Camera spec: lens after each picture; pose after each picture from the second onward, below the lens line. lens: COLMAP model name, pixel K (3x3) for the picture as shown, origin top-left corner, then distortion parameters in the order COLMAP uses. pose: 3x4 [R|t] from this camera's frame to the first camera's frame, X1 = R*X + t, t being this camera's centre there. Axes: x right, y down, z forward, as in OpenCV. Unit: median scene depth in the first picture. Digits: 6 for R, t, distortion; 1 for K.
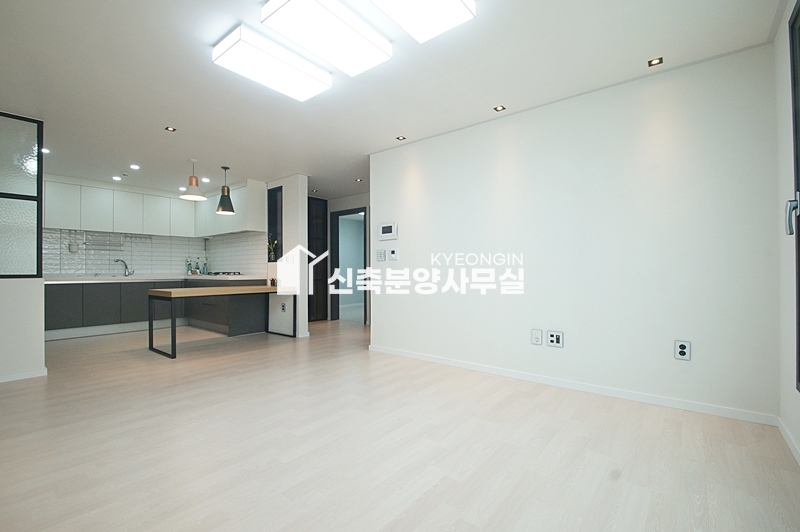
lens RADIAL K [[356.4, 0, 404.2], [0, 356.4, 269.5], [0, 0, 1]] dist [-0.000027, -0.000022]
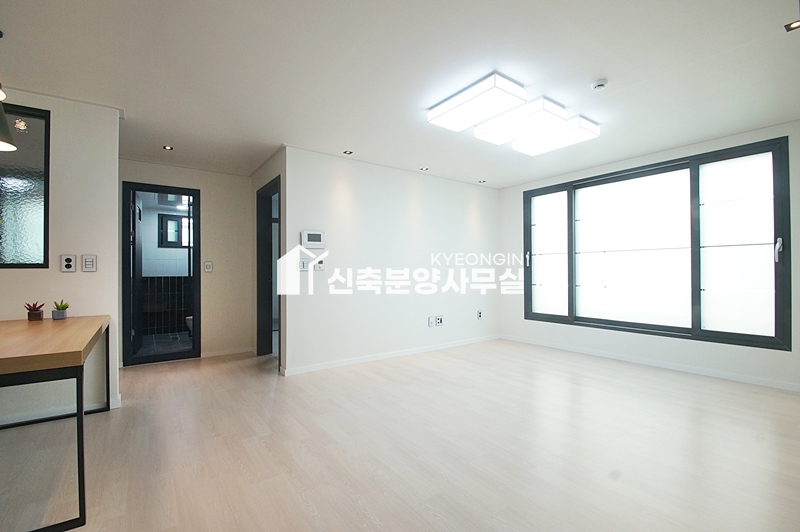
lens RADIAL K [[356.4, 0, 404.2], [0, 356.4, 269.5], [0, 0, 1]] dist [-0.000027, -0.000022]
pose [[0.255528, 0.005620, 0.966785, -0.954833], [0.000512, 0.999982, -0.005948, -0.025167], [-0.966802, 0.002015, 0.255521, 0.578882]]
